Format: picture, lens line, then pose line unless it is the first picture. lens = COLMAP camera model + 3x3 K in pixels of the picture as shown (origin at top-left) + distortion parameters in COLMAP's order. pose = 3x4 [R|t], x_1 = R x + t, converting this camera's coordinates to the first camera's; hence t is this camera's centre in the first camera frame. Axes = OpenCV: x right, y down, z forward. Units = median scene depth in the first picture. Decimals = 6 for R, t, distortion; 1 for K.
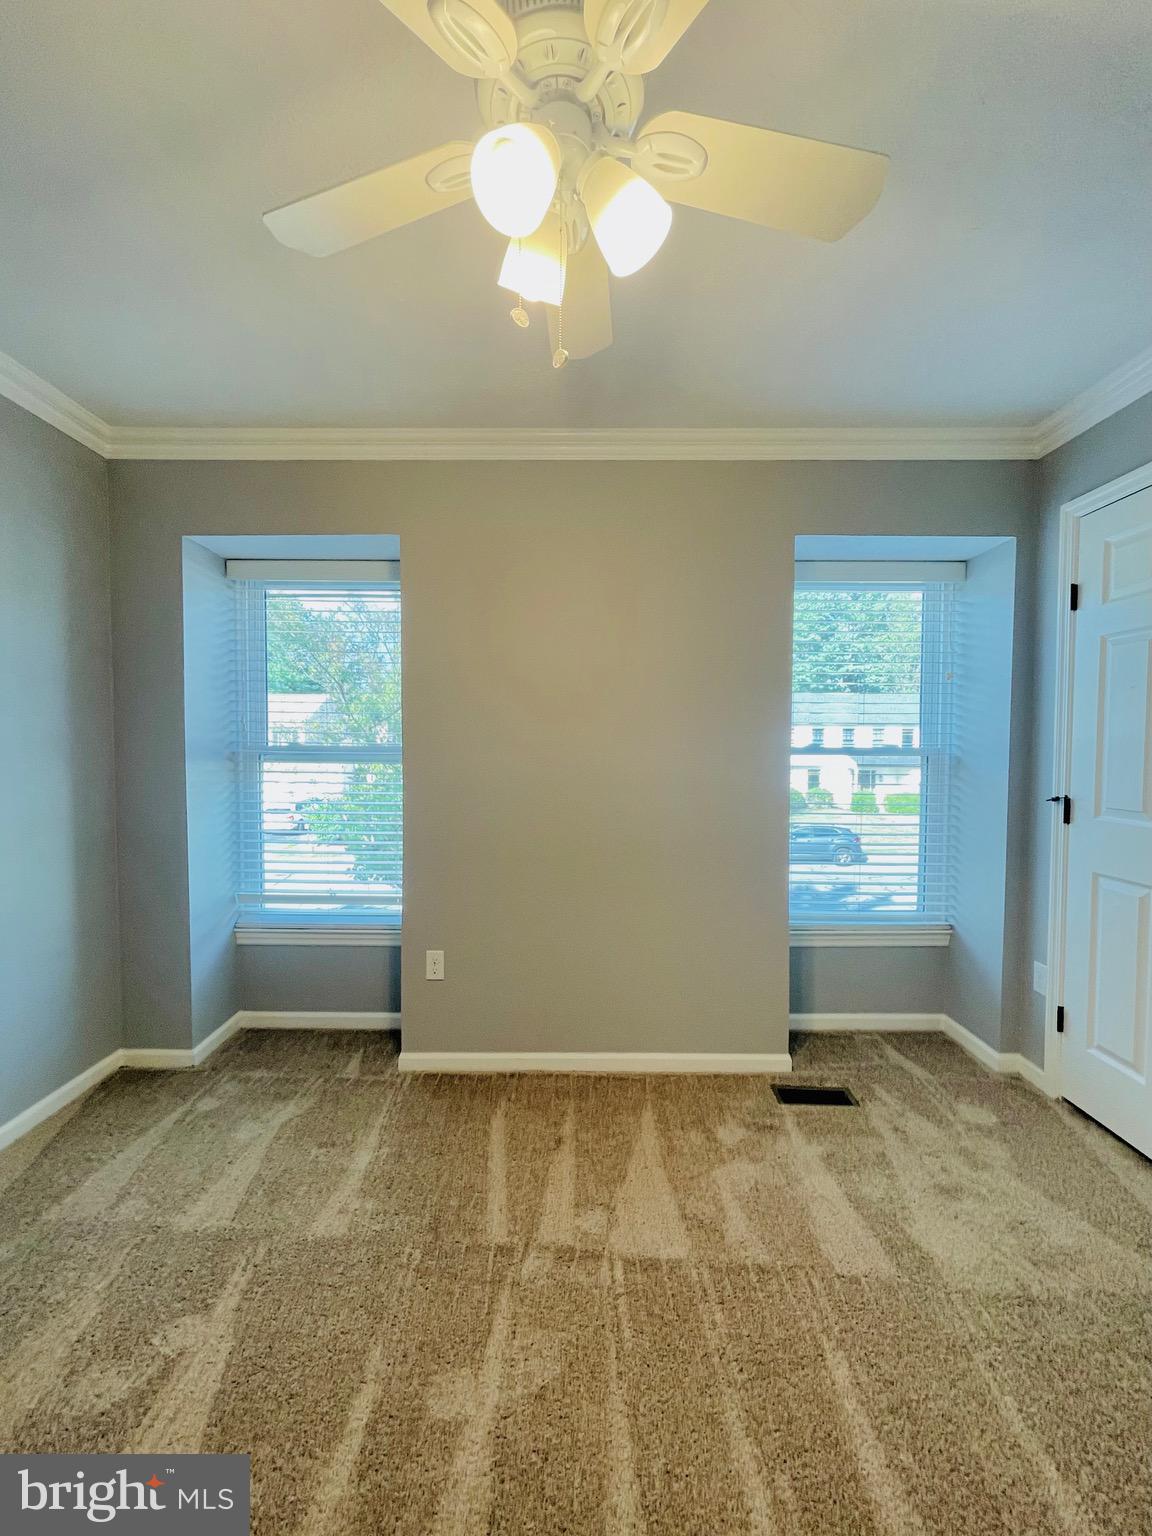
lens RADIAL K [[666.7, 0, 543.7], [0, 666.7, 771.9], [0, 0, 1]] dist [-0.003976, 0.002444]
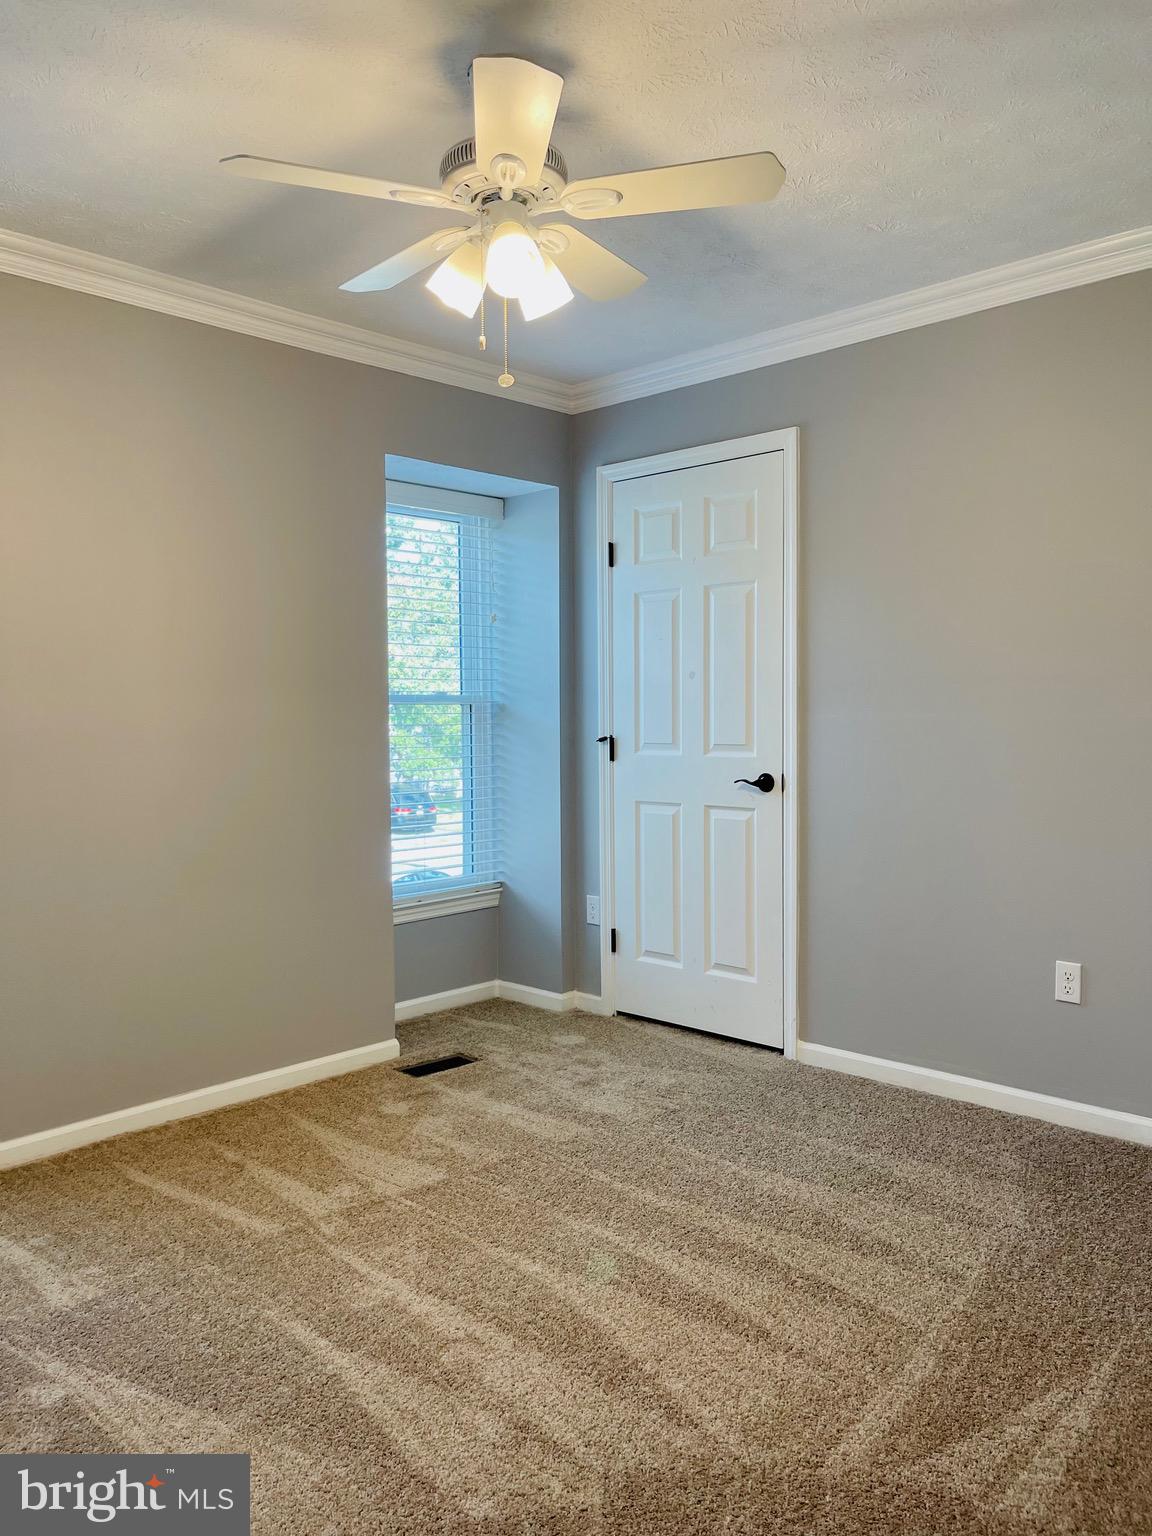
lens RADIAL K [[1169.0, 0, 579.7], [0, 1169.0, 769.8], [0, 0, 1]] dist [0.039610, -0.014807]
pose [[0.684379, -0.045376, 0.727713, -0.652692], [0.039409, 0.998905, 0.025224, 0.041646], [-0.728060, 0.011415, 0.685418, -0.280379]]
